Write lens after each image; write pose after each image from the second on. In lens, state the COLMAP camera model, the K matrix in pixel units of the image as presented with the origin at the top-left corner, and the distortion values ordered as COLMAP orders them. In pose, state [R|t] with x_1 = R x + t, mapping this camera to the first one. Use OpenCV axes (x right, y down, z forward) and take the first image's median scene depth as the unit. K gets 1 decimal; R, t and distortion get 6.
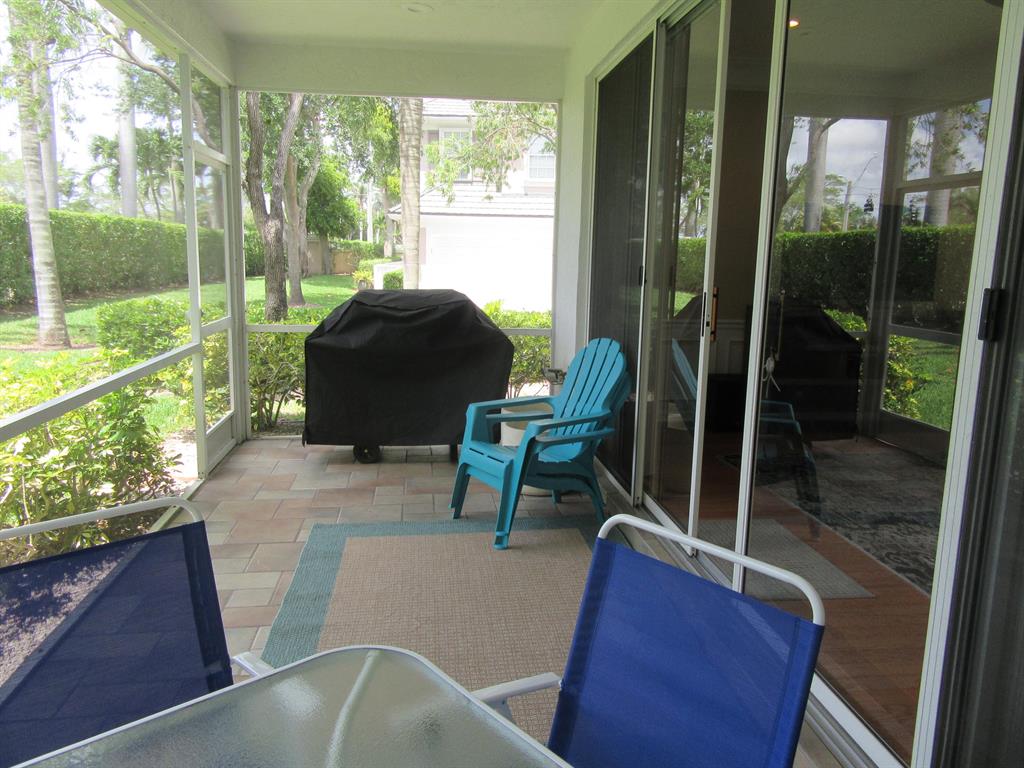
lens RADIAL K [[763.7, 0, 512.2], [0, 763.7, 384.1], [0, 0, 1]] dist [0.009410, -0.000103]
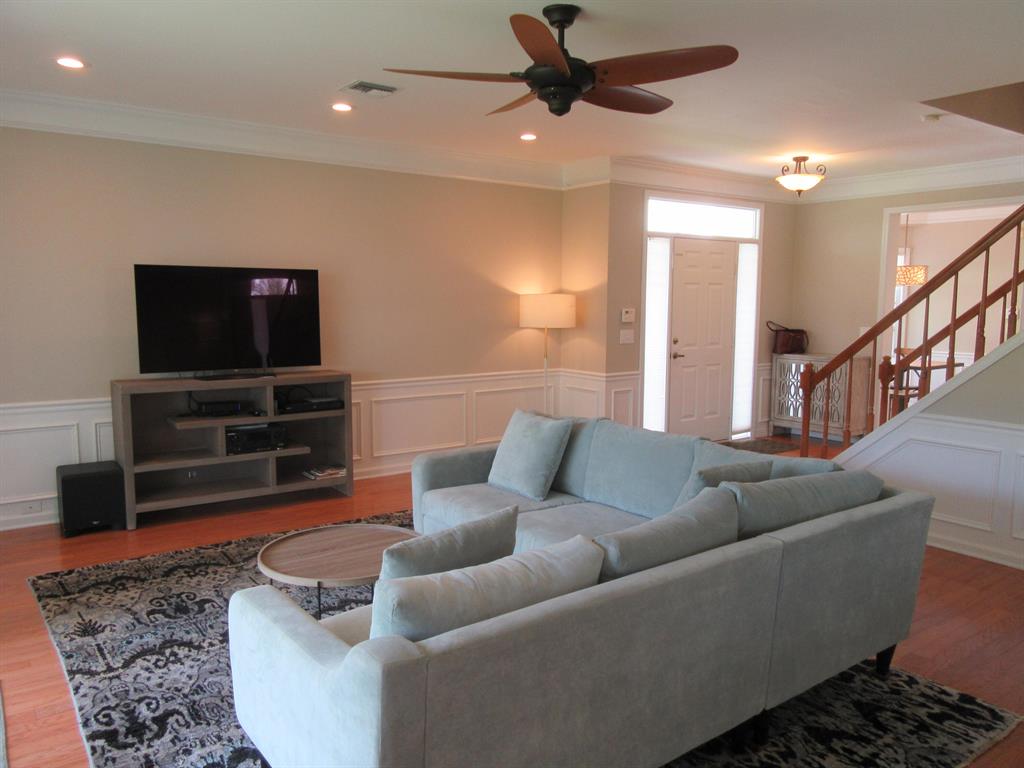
lens RADIAL K [[763.7, 0, 513.0], [0, 763.7, 390.8], [0, 0, 1]] dist [0.009410, -0.000103]
pose [[0.874455, -0.062834, 0.481020, 0.414213], [0.086660, 0.995860, -0.027456, -0.042125], [-0.477304, 0.065694, 0.876279, 0.058332]]
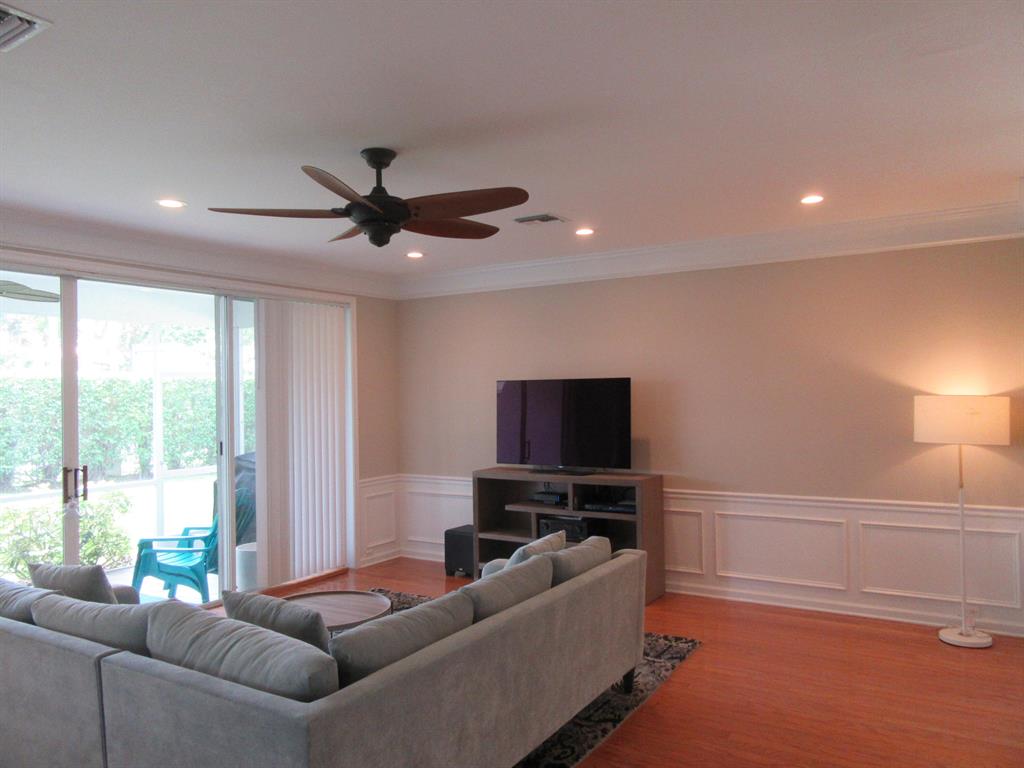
lens RADIAL K [[763.7, 0, 510.9], [0, 763.7, 388.4], [0, 0, 1]] dist [0.009410, -0.000103]
pose [[0.780027, -0.023818, -0.625292, 1.539017], [-0.083915, 0.986267, -0.142249, -0.084762], [0.620093, 0.163429, 0.767317, 0.175844]]
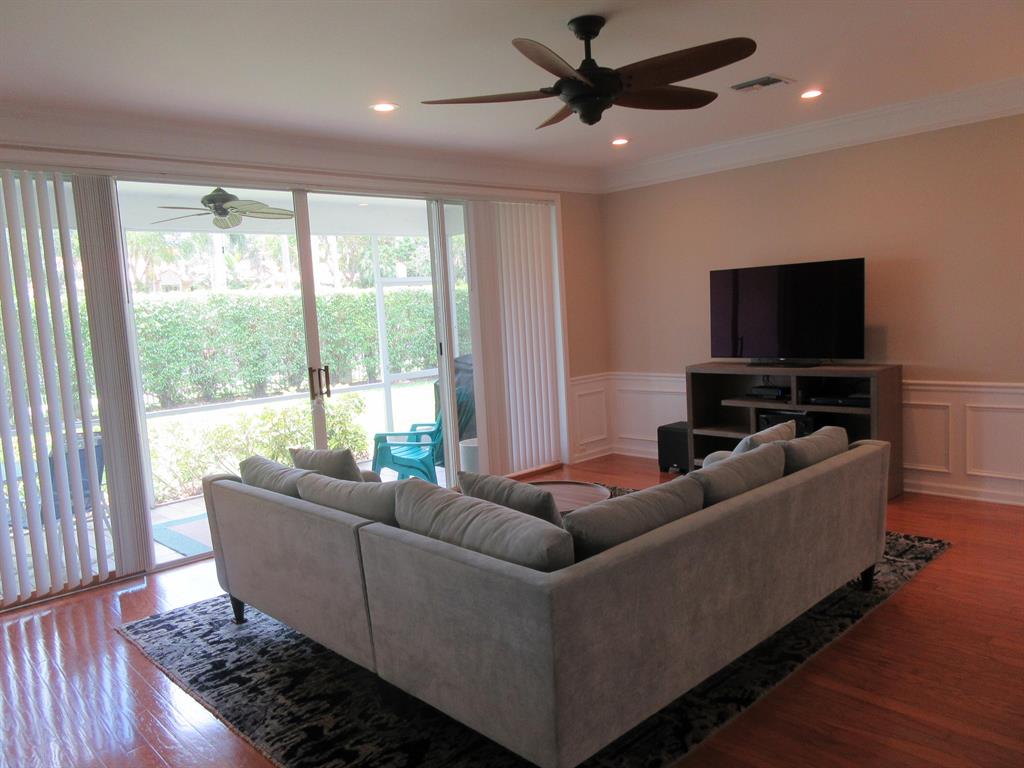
lens RADIAL K [[763.7, 0, 515.9], [0, 763.7, 385.5], [0, 0, 1]] dist [0.009410, -0.000103]
pose [[0.598122, 0.038908, -0.800460, 1.509660], [-0.072123, 0.997381, -0.005412, -0.062310], [0.798153, 0.060969, 0.599361, 0.178649]]
